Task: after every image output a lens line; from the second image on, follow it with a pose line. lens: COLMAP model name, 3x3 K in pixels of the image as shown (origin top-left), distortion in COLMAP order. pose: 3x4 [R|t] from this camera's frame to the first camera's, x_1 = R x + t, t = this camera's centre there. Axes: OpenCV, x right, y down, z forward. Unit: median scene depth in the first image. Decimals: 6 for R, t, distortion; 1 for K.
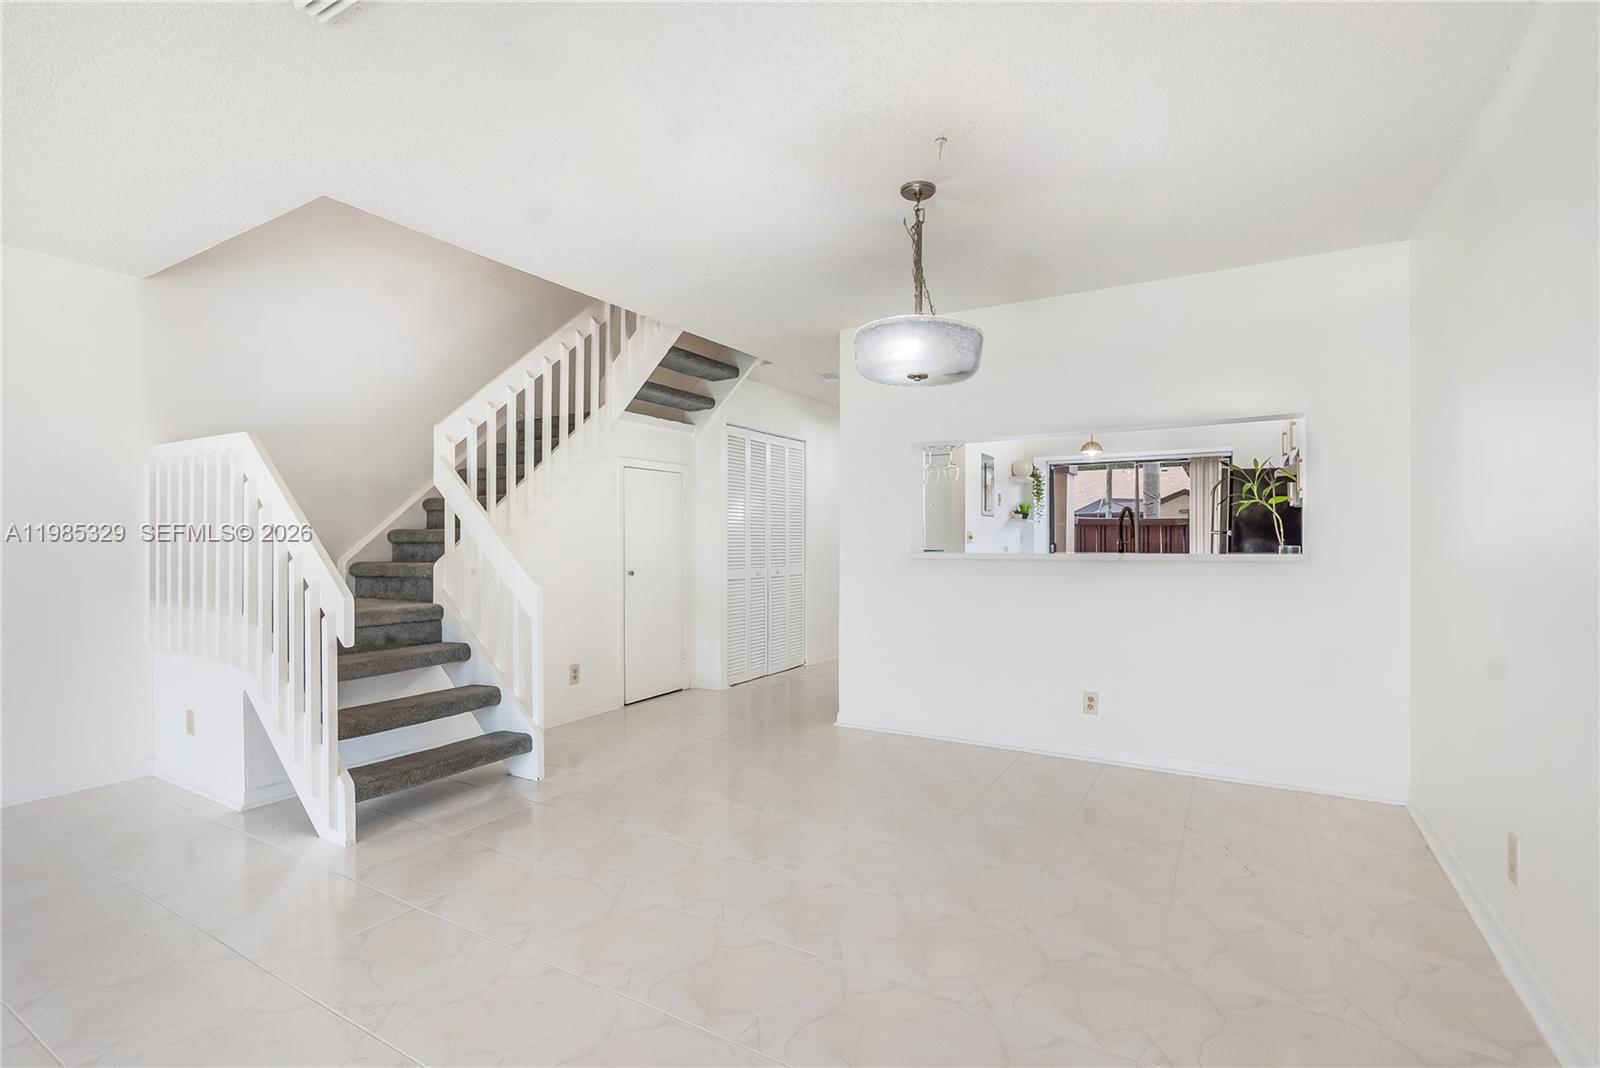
lens RADIAL K [[736.7, 0, 800.9], [0, 736.7, 538.8], [0, 0, 1]] dist [-0.007695, -0.000841]
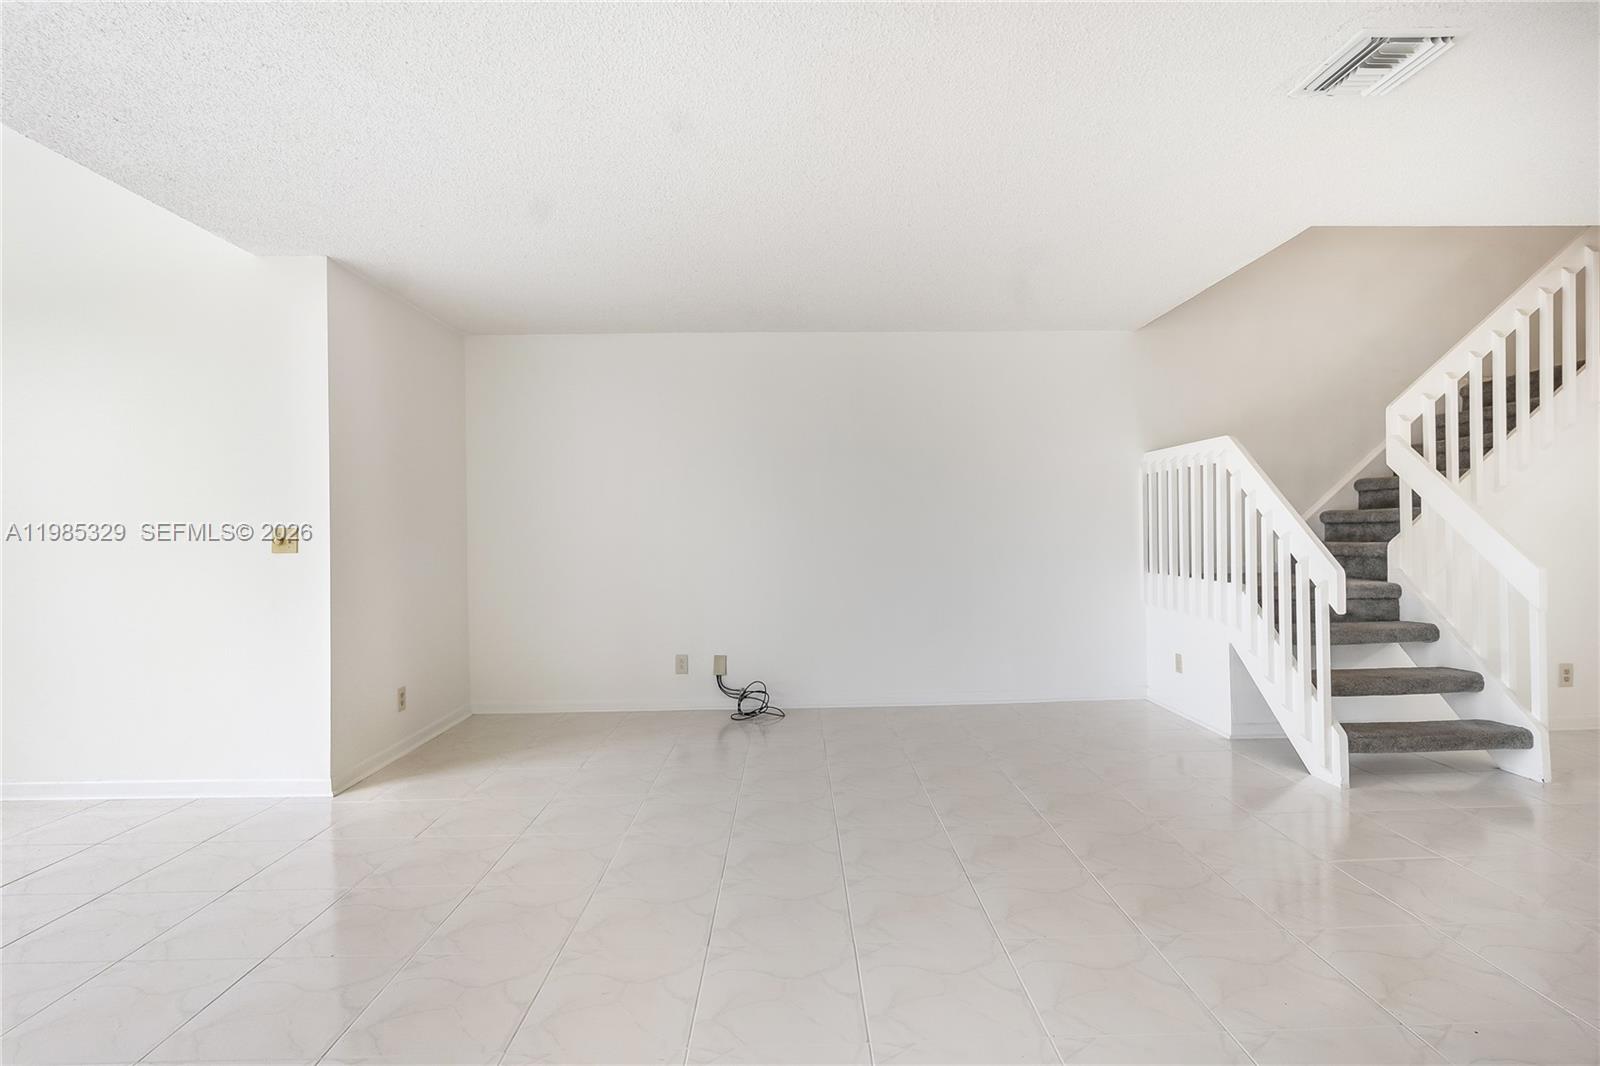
lens RADIAL K [[736.7, 0, 796.0], [0, 736.7, 532.5], [0, 0, 1]] dist [-0.007695, -0.000841]
pose [[0.514953, -0.008992, -0.857171, -0.057431], [0.023324, 0.999722, 0.003524, -0.003019], [0.856901, -0.021807, 0.515019, -0.237399]]
